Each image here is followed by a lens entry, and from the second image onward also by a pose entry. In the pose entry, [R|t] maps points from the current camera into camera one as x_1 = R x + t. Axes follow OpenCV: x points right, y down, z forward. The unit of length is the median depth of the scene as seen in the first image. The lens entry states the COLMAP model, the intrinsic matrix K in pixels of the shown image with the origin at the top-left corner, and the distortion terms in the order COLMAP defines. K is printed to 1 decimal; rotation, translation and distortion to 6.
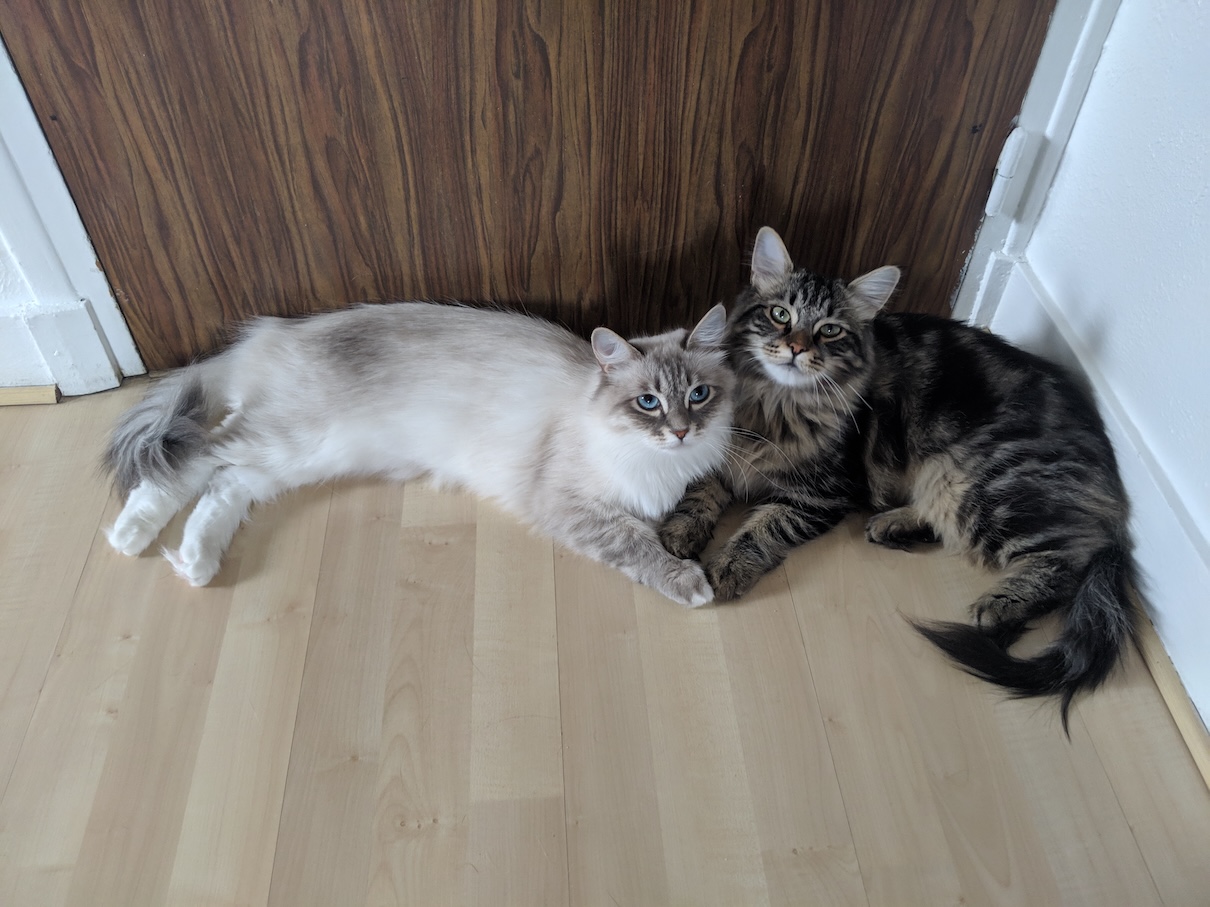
lens RADIAL K [[943.3, 0, 604.4], [0, 943.3, 454.3], [0, 0, 1]] dist [-0.007949, -0.009572]
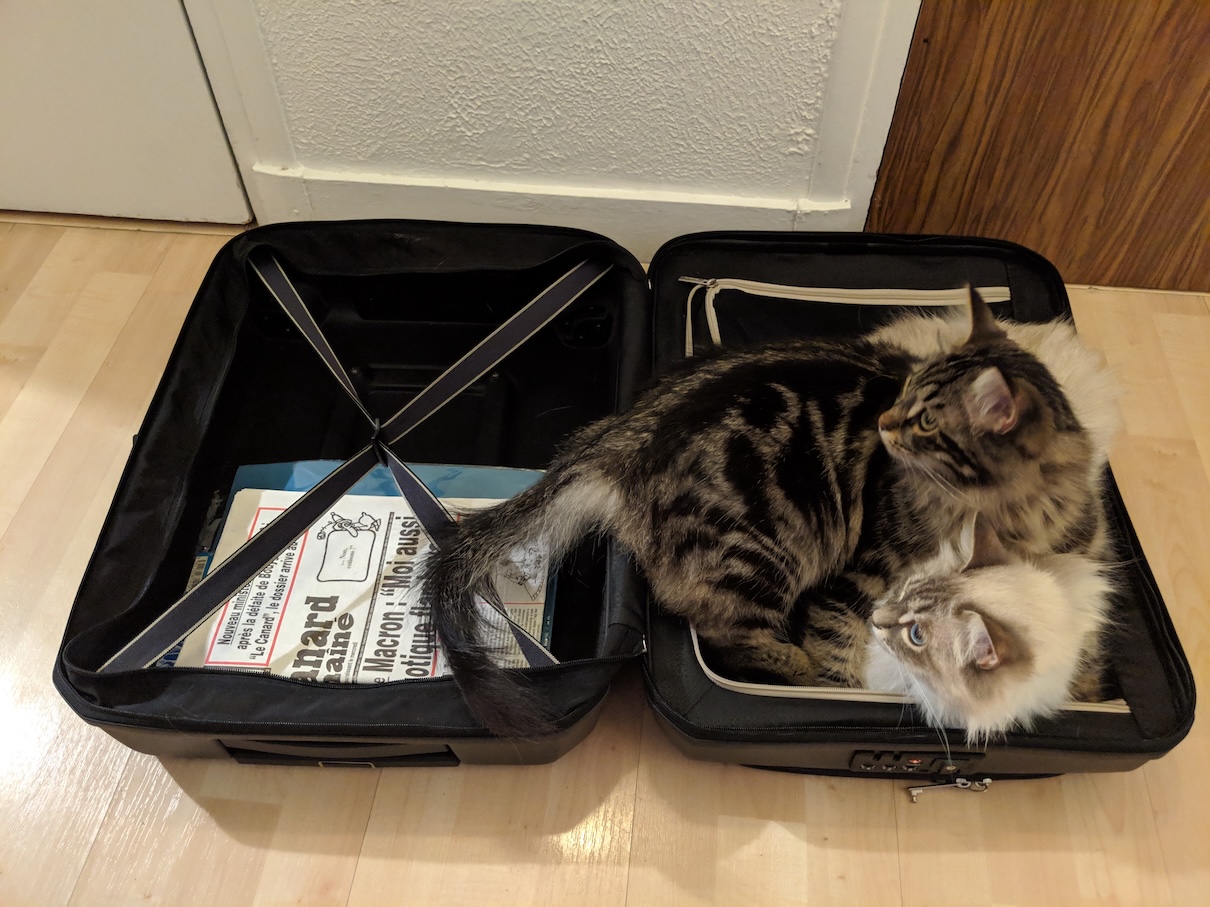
lens RADIAL K [[943.3, 0, 605.3], [0, 943.3, 452.6], [0, 0, 1]] dist [-0.007949, -0.009572]
pose [[0.983496, 0.137542, -0.117551, -0.713484], [-0.129731, 0.988951, 0.071731, 0.101661], [0.126119, -0.055297, 0.990473, -0.203862]]
